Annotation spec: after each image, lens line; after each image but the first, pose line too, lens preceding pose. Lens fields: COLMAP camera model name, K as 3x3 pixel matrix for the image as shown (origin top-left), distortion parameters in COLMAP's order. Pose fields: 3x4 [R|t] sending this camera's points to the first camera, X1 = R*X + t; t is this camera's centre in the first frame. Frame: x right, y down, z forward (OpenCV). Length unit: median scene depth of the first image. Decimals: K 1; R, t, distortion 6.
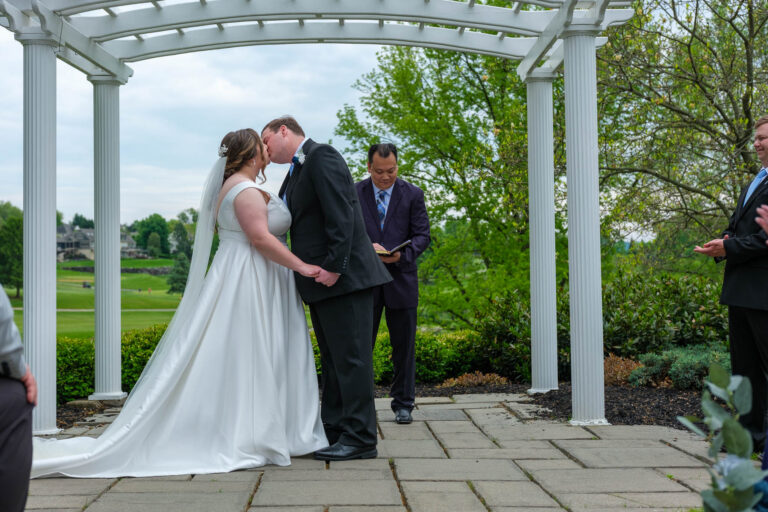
lens RADIAL K [[1071.2, 0, 384.0], [0, 1071.2, 256.0], [0, 0, 1]] dist [-0.004032, -0.004787]
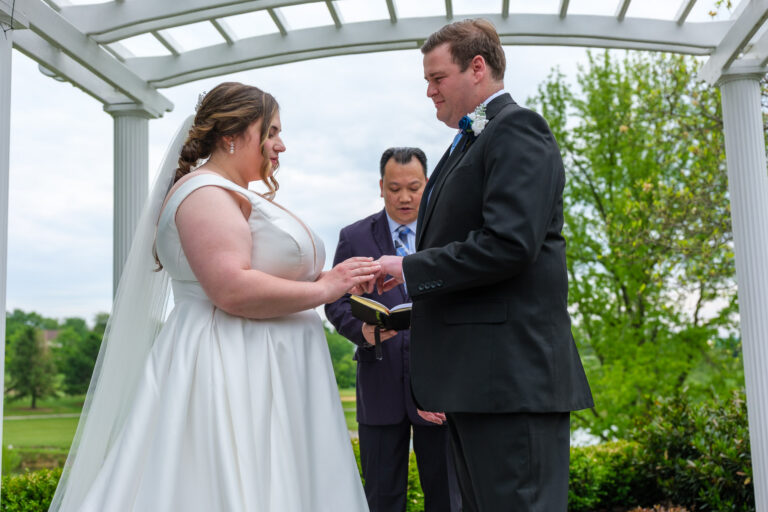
lens RADIAL K [[972.0, 0, 384.0], [0, 972.0, 256.0], [0, 0, 1]] dist [0.025119, 0.031664]
pose [[0.993774, -0.035519, -0.105597, -0.015222], [0.024247, 0.994052, -0.106172, 0.007503], [0.108740, 0.102950, 0.988725, 0.286089]]
